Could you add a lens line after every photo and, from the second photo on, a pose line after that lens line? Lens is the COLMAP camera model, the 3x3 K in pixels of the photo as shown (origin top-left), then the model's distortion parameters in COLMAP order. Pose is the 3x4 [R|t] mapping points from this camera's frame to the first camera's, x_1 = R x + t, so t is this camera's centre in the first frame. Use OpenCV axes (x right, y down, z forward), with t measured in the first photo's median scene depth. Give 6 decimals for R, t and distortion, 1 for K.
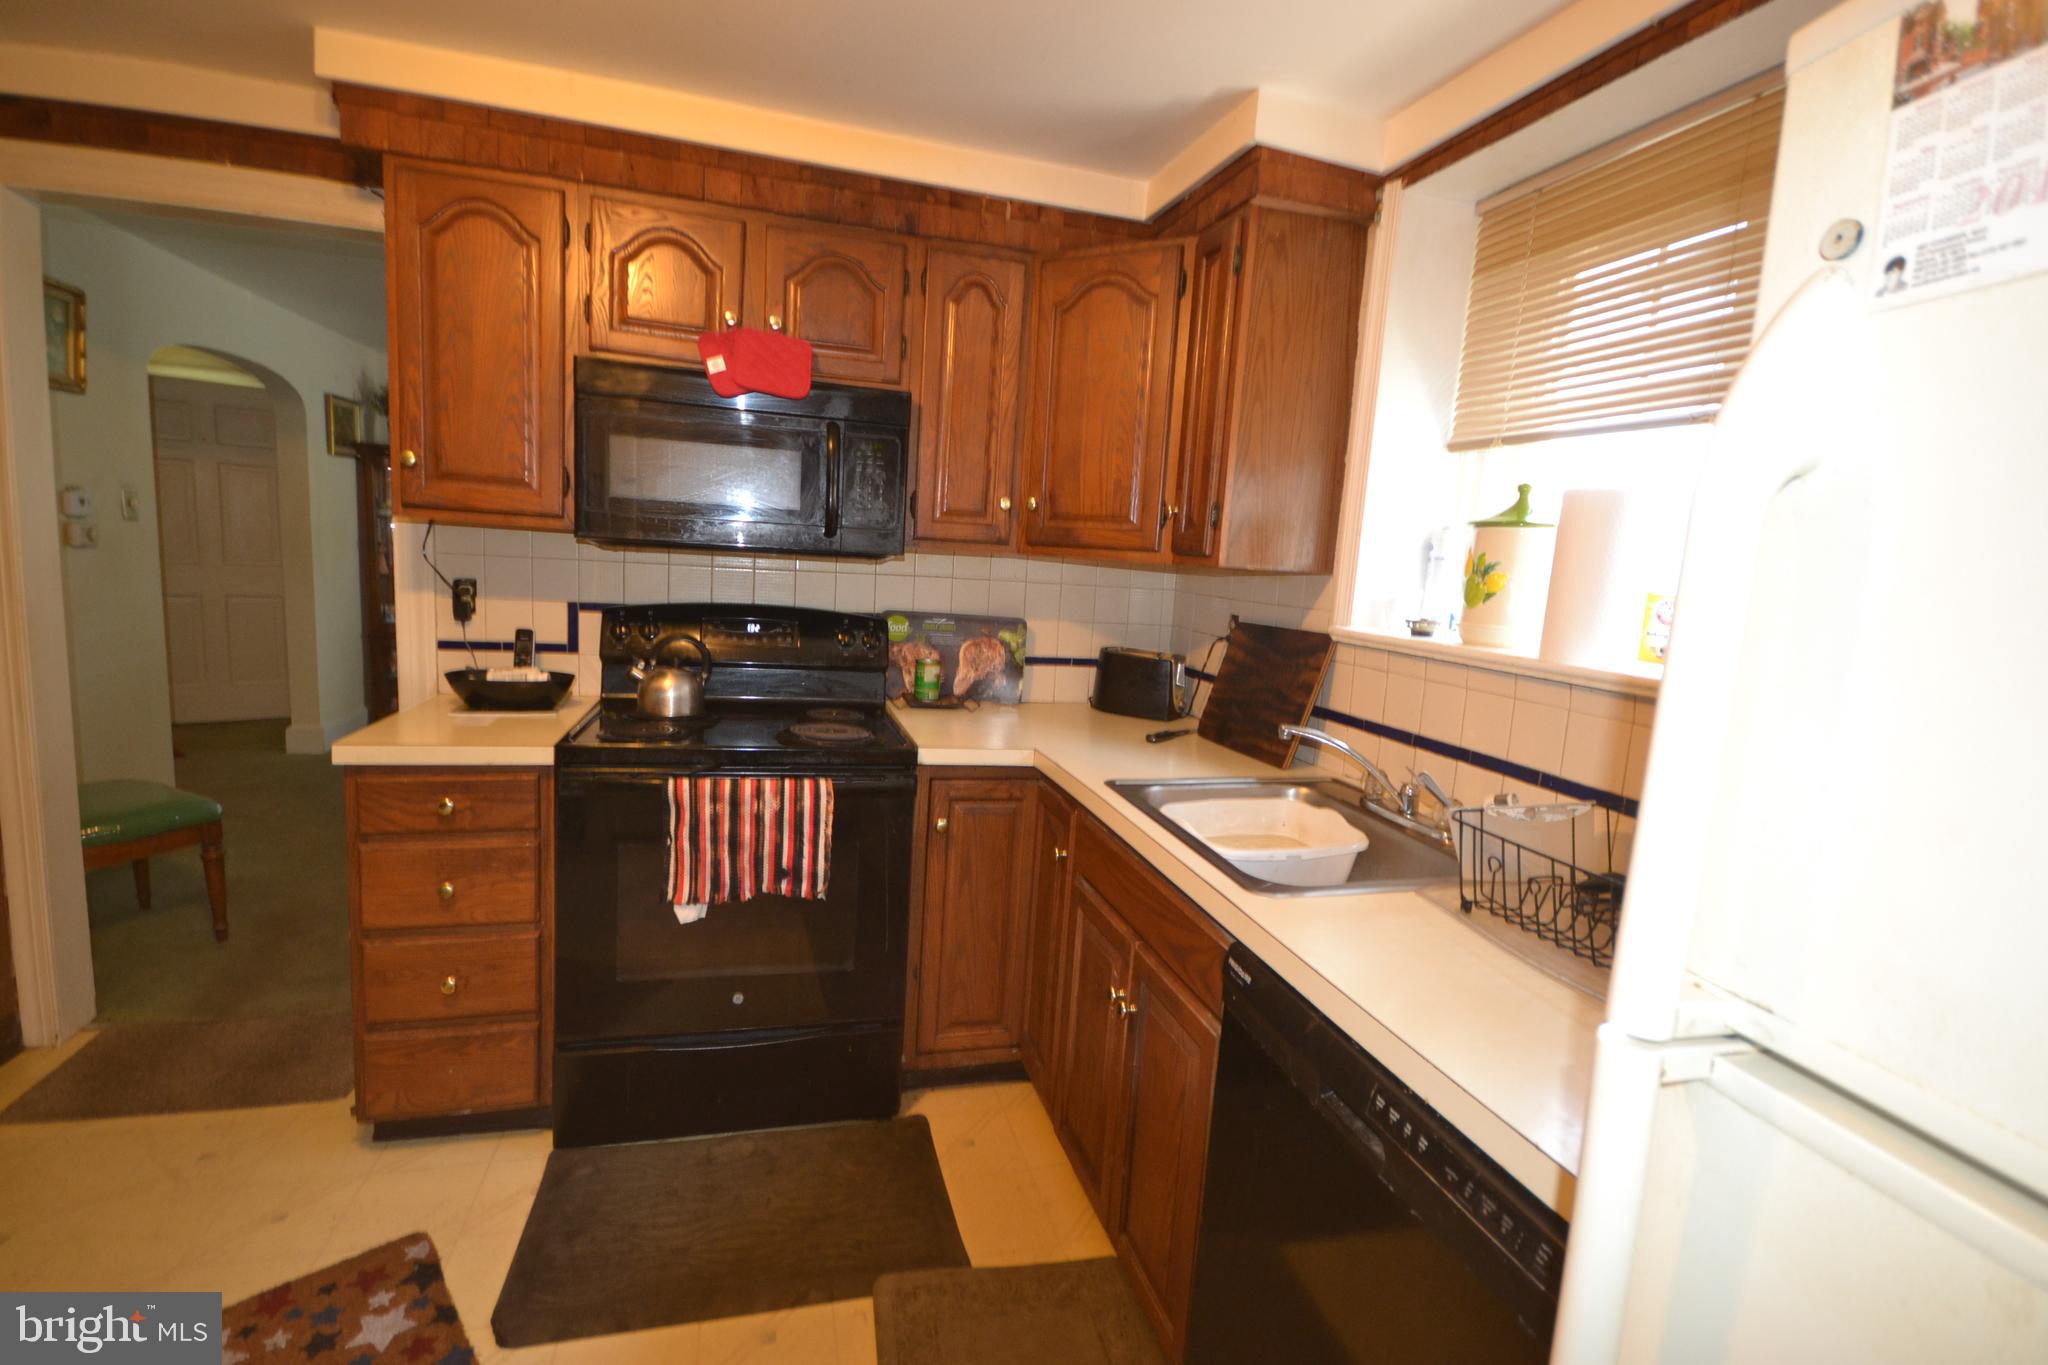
lens RADIAL K [[937.4, 0, 1008.5], [0, 937.4, 677.8], [0, 0, 1]] dist [0.012644, -0.009112]
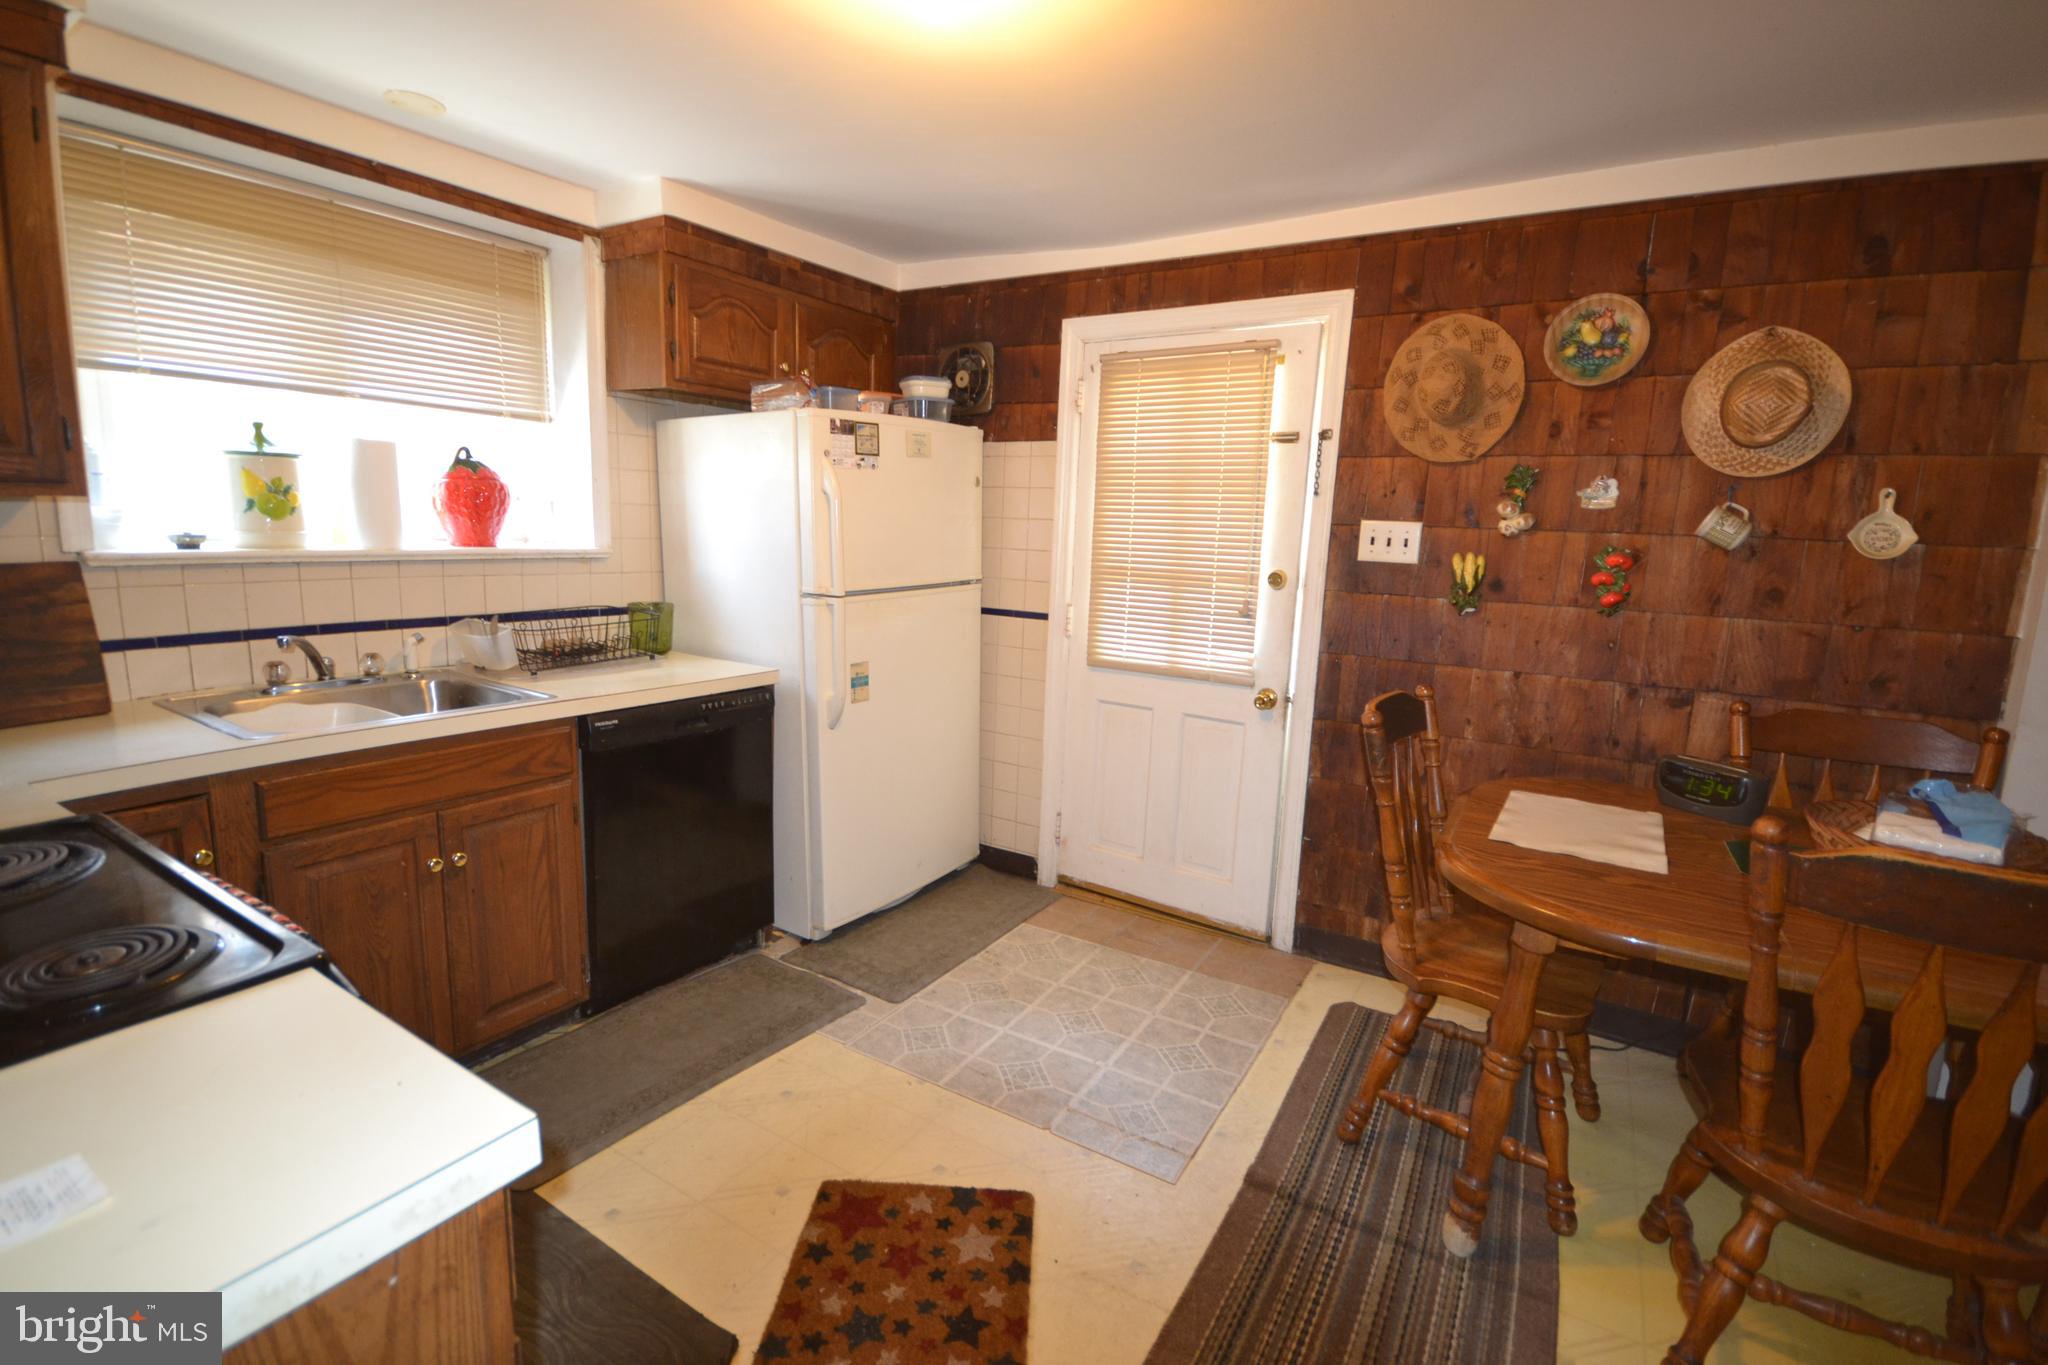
lens RADIAL K [[917.2, 0, 1007.8], [0, 917.2, 685.8], [0, 0, 1]] dist [-0.000804, -0.000200]
pose [[-0.676336, -0.213465, 0.704984, -0.972908], [0.024772, 0.949954, 0.311406, -0.193660], [-0.736177, 0.228079, -0.637200, 0.956190]]
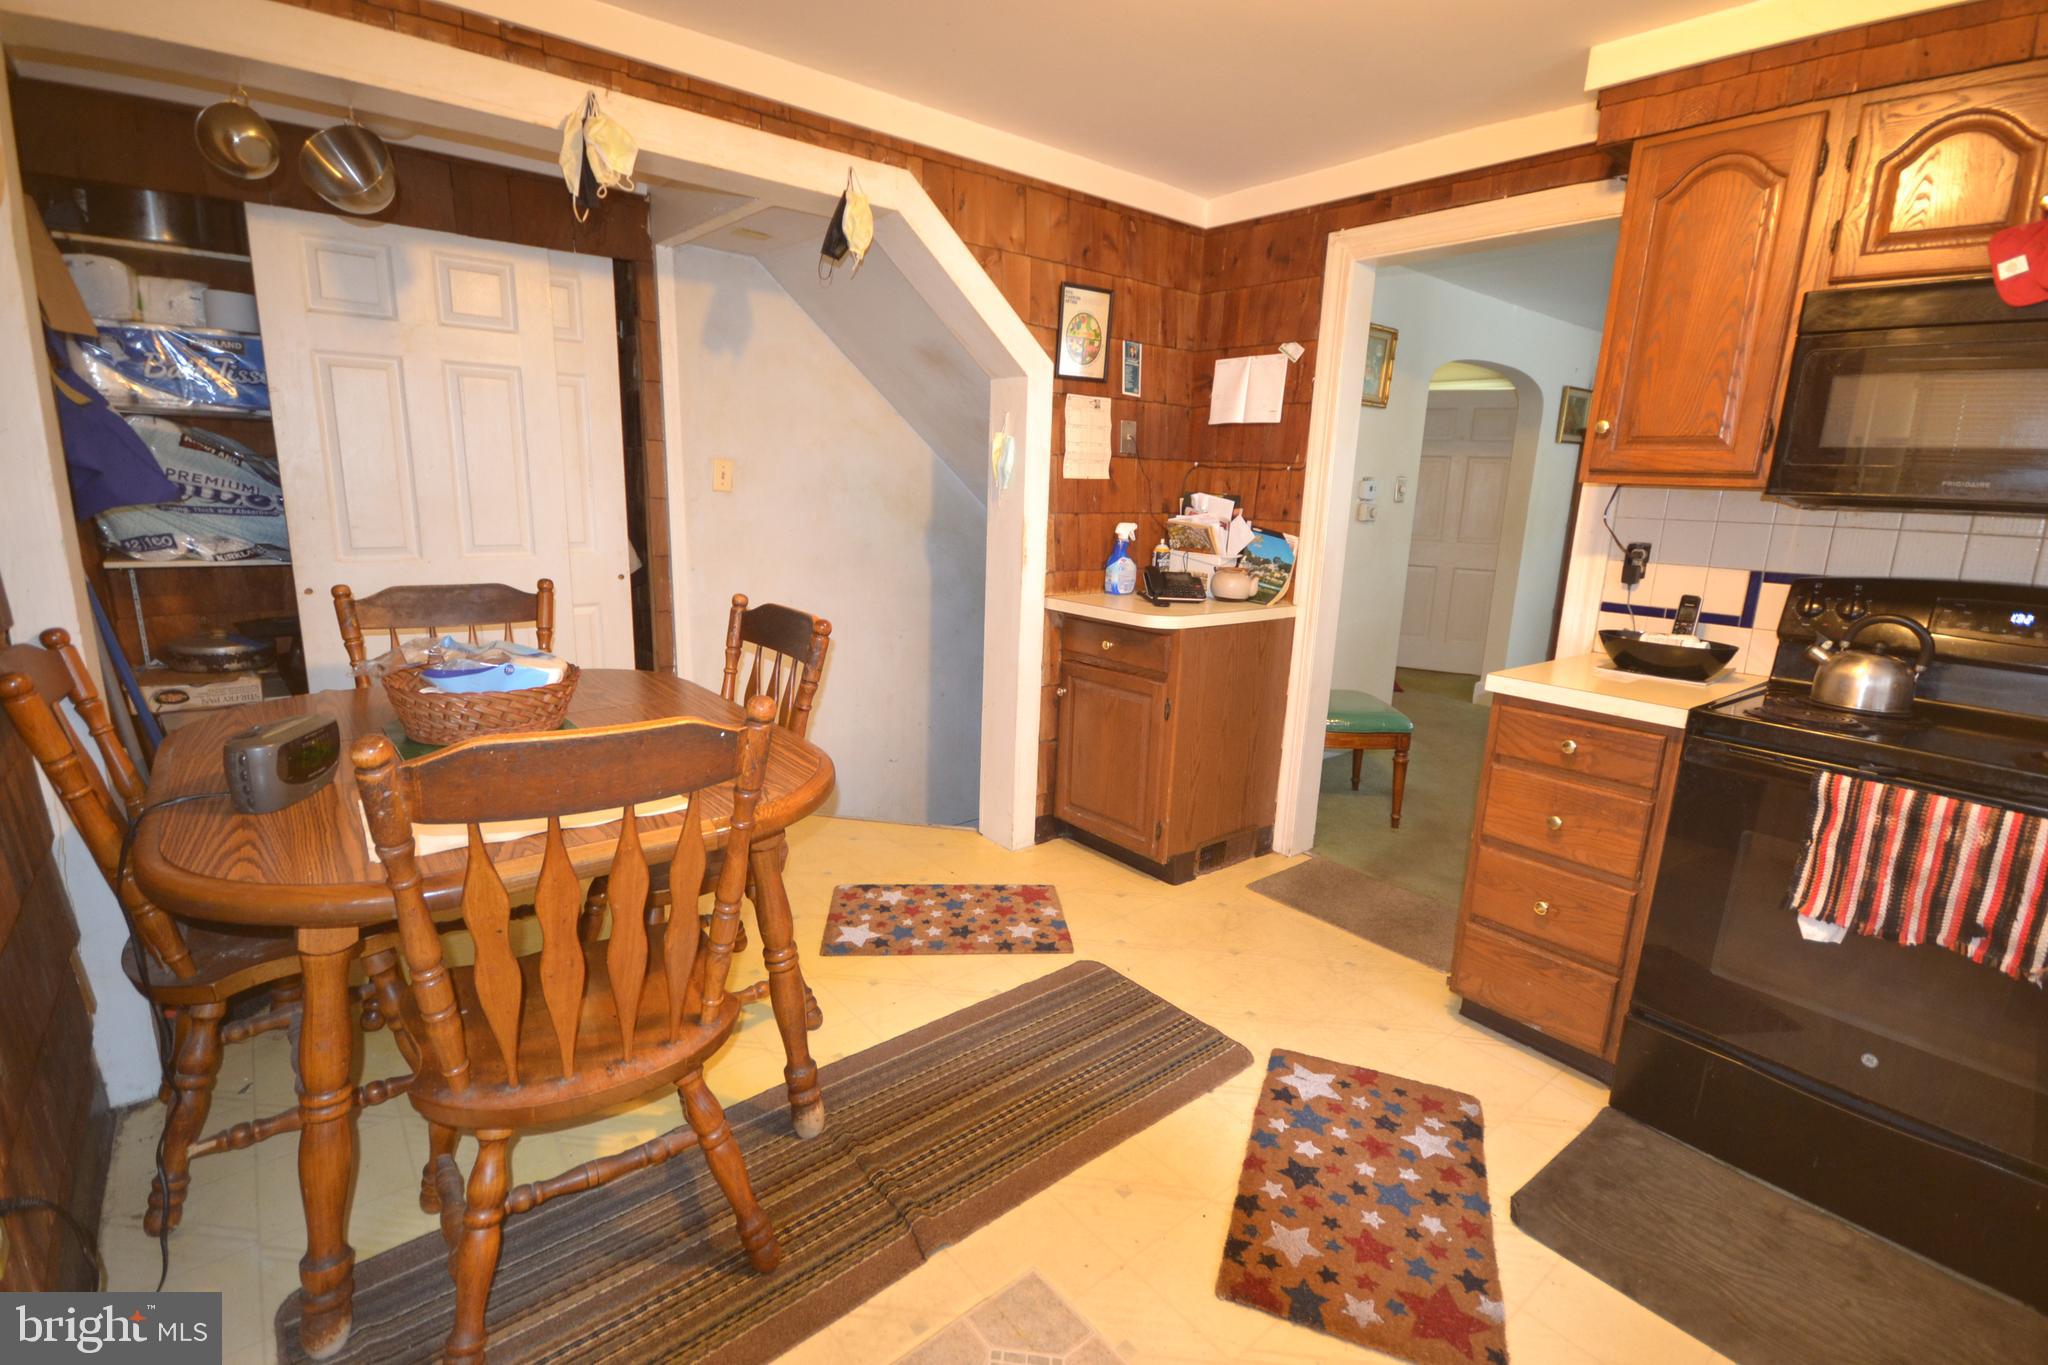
lens RADIAL K [[919.6, 0, 1004.9], [0, 919.6, 678.1], [0, 0, 1]] dist [0.020706, -0.017351]
pose [[0.407305, 0.146381, -0.901485, 0.080660], [-0.135532, 0.985830, 0.098842, 0.039045], [0.903180, 0.081921, 0.421373, -0.041039]]
